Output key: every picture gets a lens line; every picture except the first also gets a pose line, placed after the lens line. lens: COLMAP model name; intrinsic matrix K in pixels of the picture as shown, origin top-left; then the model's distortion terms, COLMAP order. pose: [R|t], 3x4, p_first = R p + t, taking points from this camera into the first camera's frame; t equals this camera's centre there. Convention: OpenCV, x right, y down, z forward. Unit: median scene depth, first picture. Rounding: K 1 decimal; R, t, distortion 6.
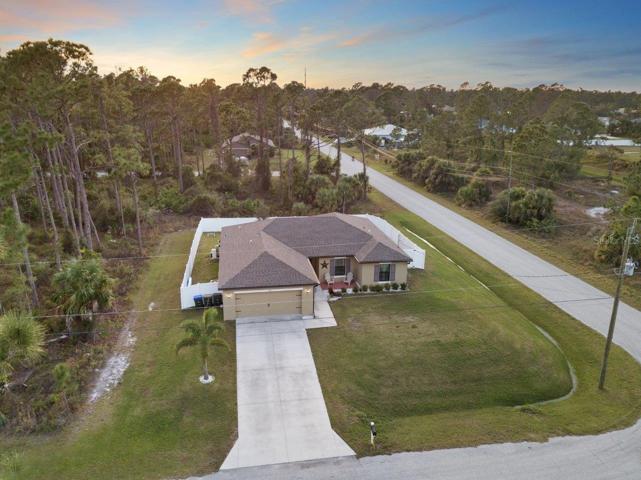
lens RADIAL K [[478.9, 0, 318.2], [0, 478.9, 239.4], [0, 0, 1]] dist [0.017033, 0.006494]
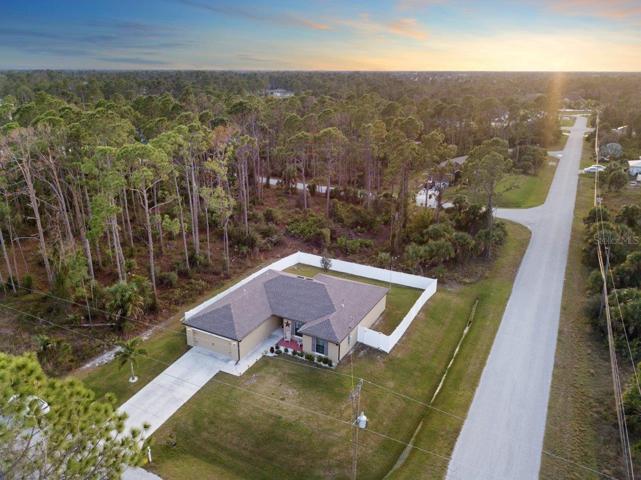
lens RADIAL K [[478.9, 0, 318.5], [0, 478.9, 240.5], [0, 0, 1]] dist [0.017033, 0.006494]
pose [[0.795856, 0.192893, -0.573939, 0.823321], [-0.177870, 0.980555, 0.082906, -0.305016], [0.578771, 0.036105, 0.814691, 0.035897]]
